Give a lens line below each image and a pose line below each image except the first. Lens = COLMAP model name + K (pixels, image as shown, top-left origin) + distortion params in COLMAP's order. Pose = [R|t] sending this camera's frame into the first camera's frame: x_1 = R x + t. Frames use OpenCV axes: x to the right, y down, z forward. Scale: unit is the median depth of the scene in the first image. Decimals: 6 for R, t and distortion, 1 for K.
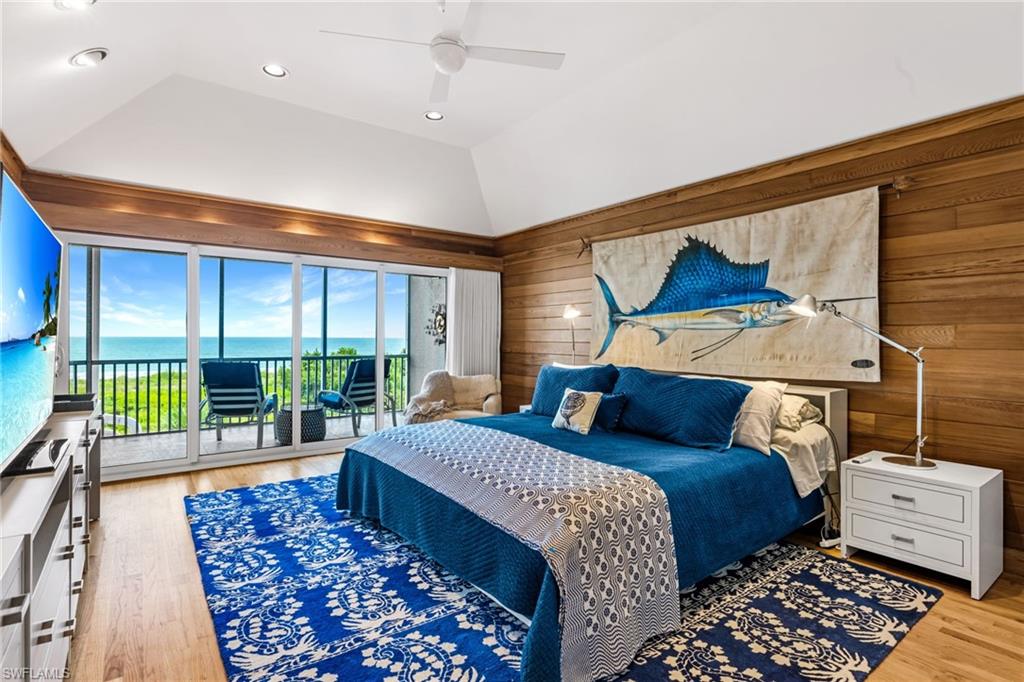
lens RADIAL K [[510.5, 0, 511.1], [0, 510.5, 344.7], [0, 0, 1]] dist [0.000649, 0.001088]
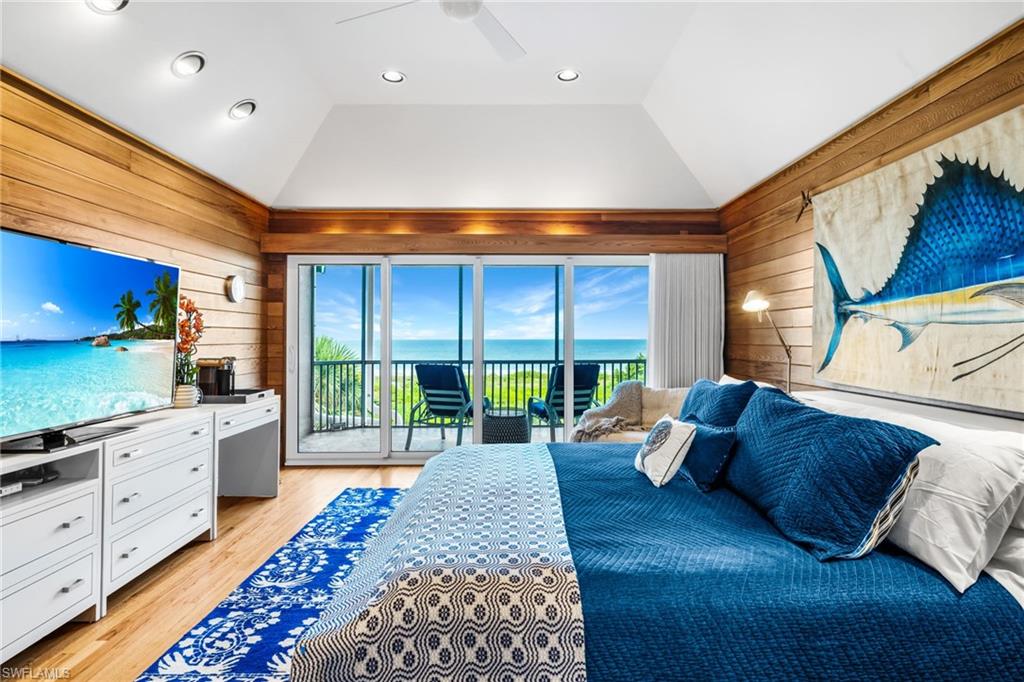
lens RADIAL K [[554.5, 0, 516.0], [0, 554.5, 331.0], [0, 0, 1]] dist [0.001846, -0.000155]
pose [[0.809470, -0.014194, -0.586990, 0.306957], [-0.003032, 0.999593, -0.028353, -0.003329], [0.587154, 0.024730, 0.809098, 0.222827]]
